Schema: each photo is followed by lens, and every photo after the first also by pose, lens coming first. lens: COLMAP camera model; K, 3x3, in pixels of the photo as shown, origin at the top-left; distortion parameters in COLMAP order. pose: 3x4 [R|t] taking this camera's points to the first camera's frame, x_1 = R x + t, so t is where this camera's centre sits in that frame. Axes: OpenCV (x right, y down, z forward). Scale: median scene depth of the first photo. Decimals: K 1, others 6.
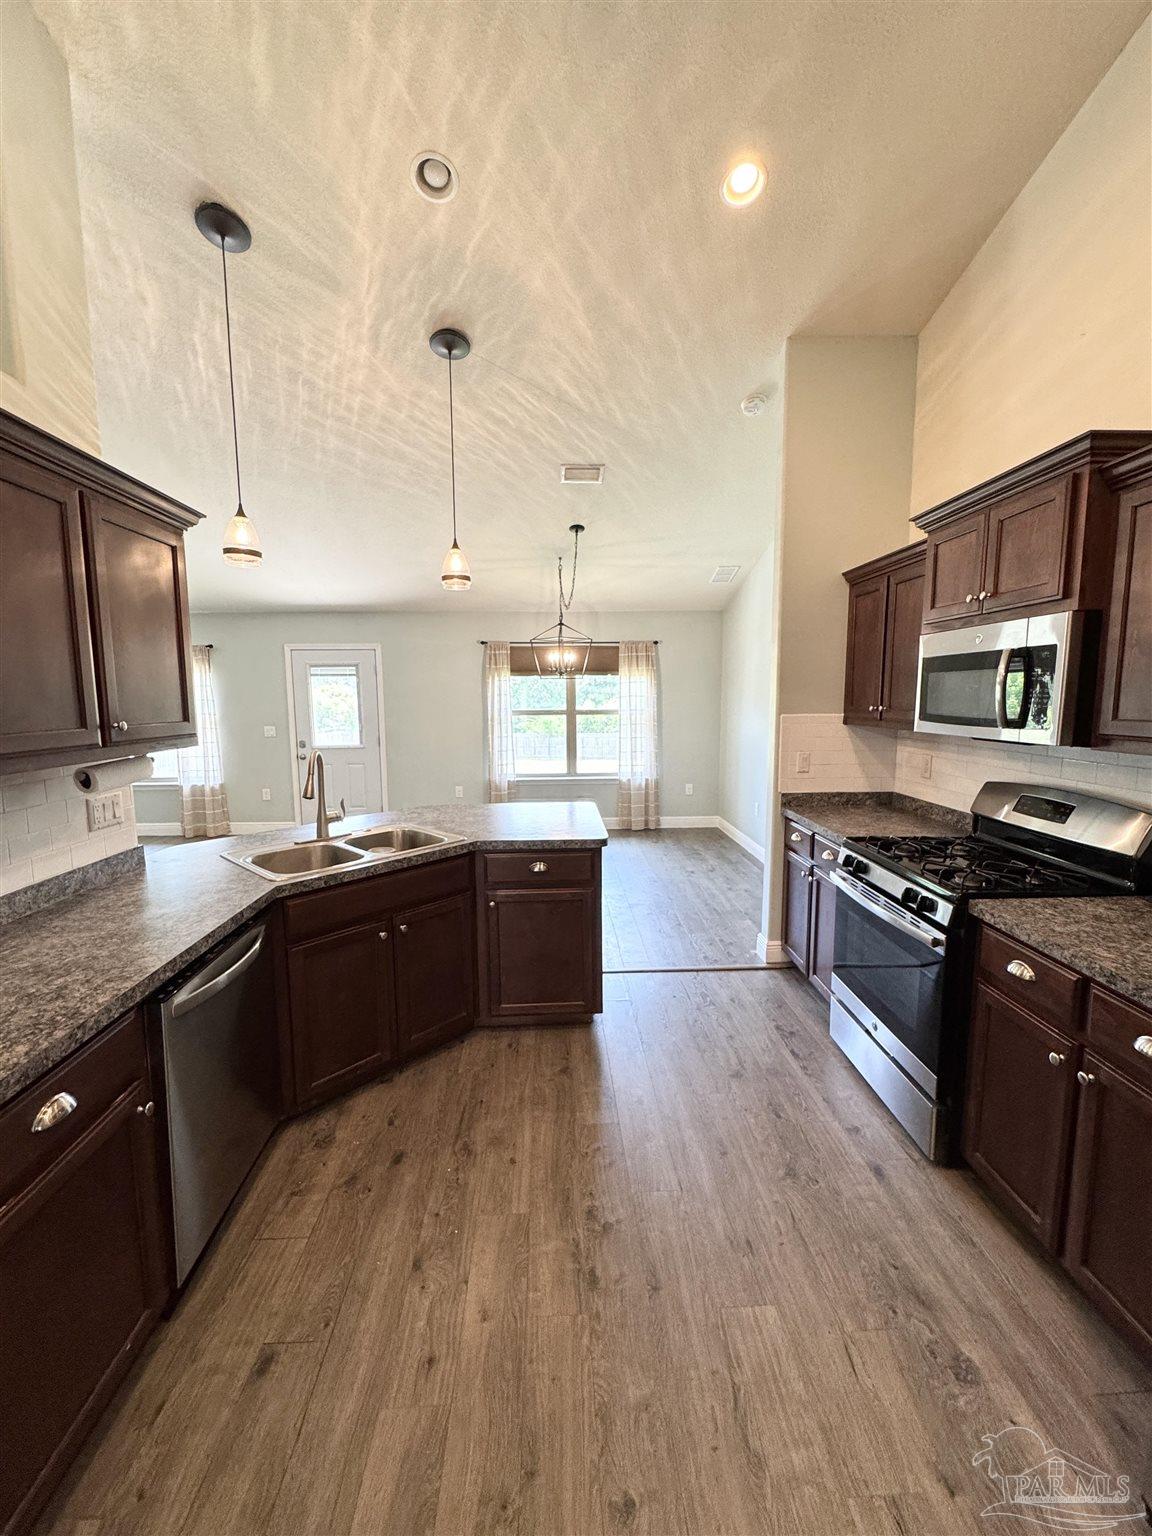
lens RADIAL K [[614.6, 0, 578.6], [0, 614.6, 766.1], [0, 0, 1]] dist [-0.002192, 0.000269]
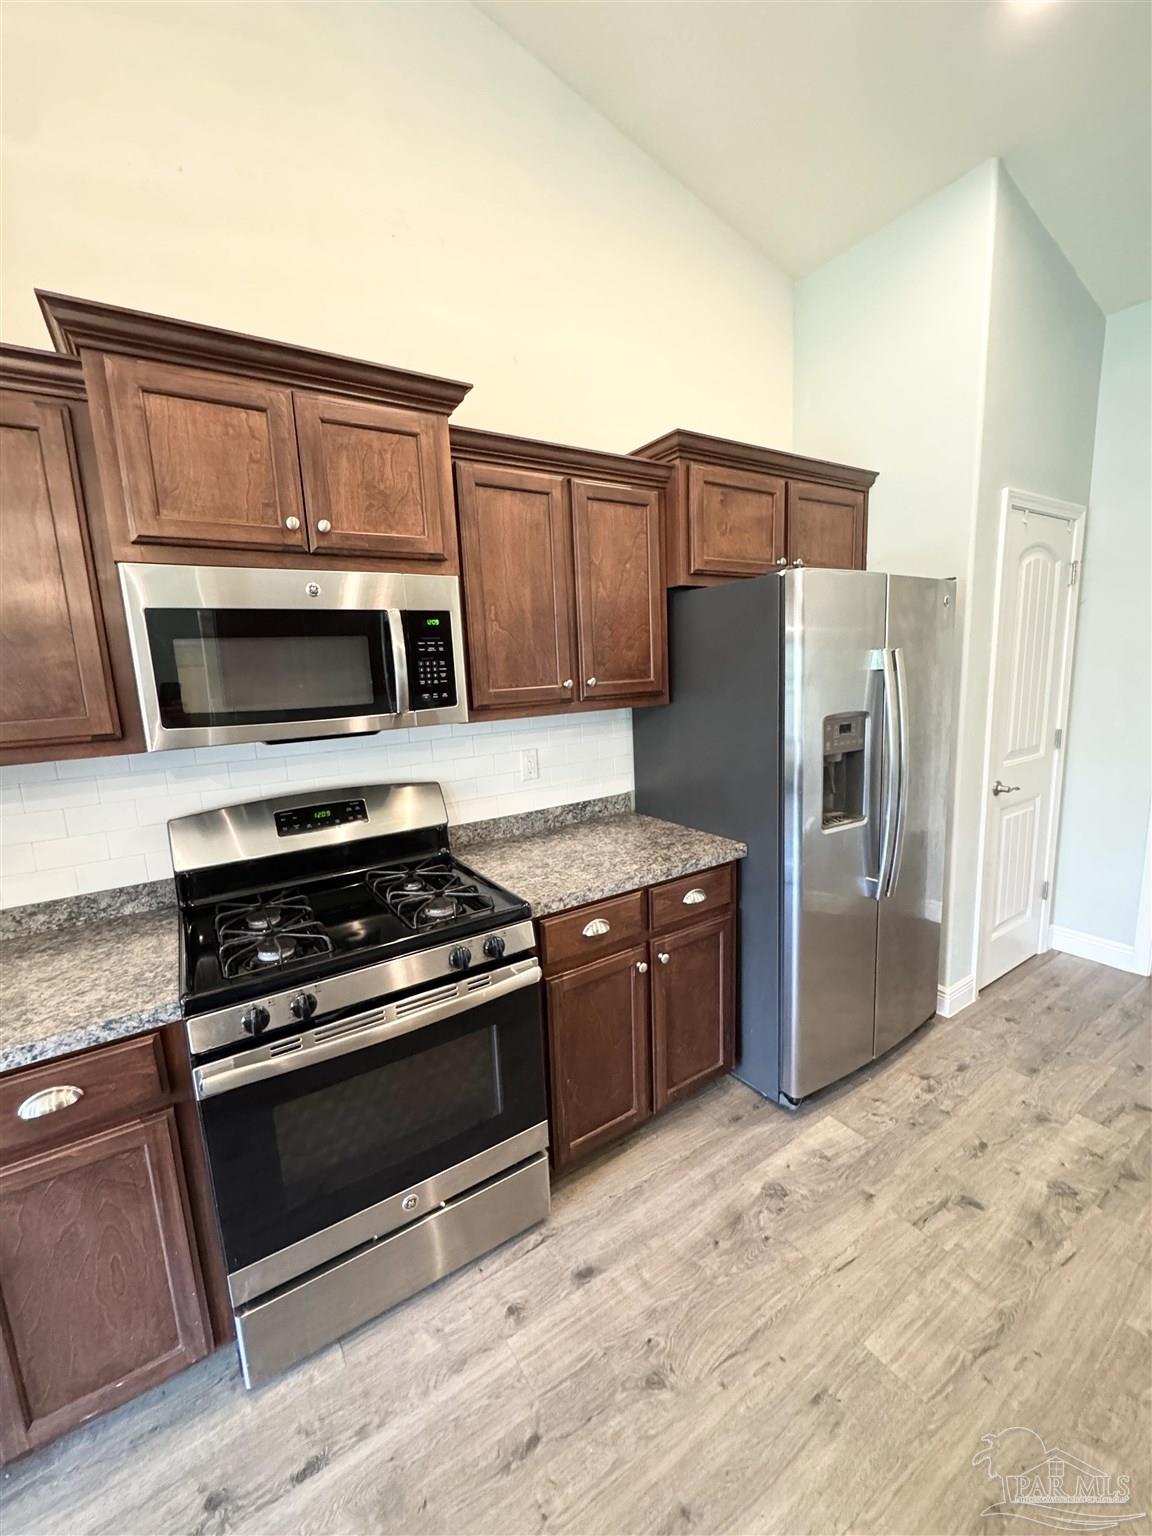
lens RADIAL K [[618.1, 0, 577.6], [0, 618.1, 766.8], [0, 0, 1]] dist [-0.004490, 0.000980]
pose [[-0.508845, -0.114325, 0.853233, -0.222809], [0.147313, 0.964959, 0.217149, -0.291847], [-0.848160, 0.236187, -0.474173, 2.626353]]
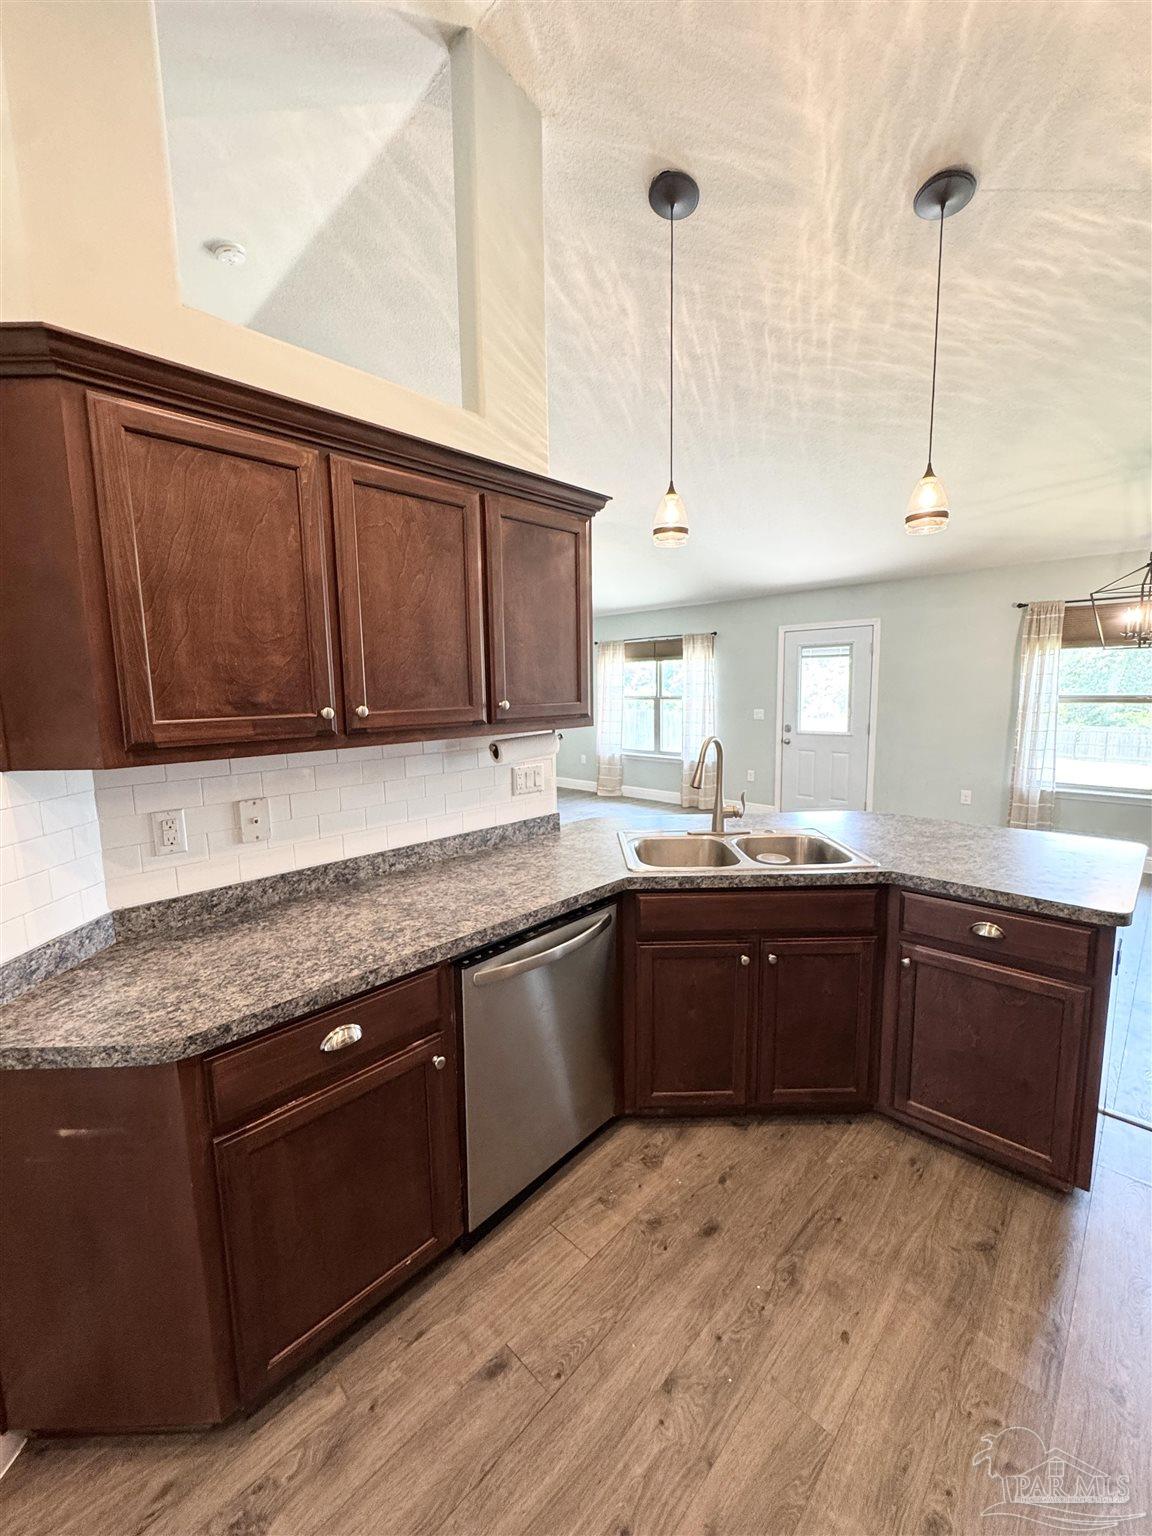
lens RADIAL K [[618.1, 0, 577.6], [0, 618.1, 766.8], [0, 0, 1]] dist [-0.004490, 0.000980]
pose [[0.683366, 0.091058, -0.724375, 0.102692], [-0.072219, 0.995756, 0.057043, -0.018314], [0.726496, 0.013332, 0.687042, 0.219037]]
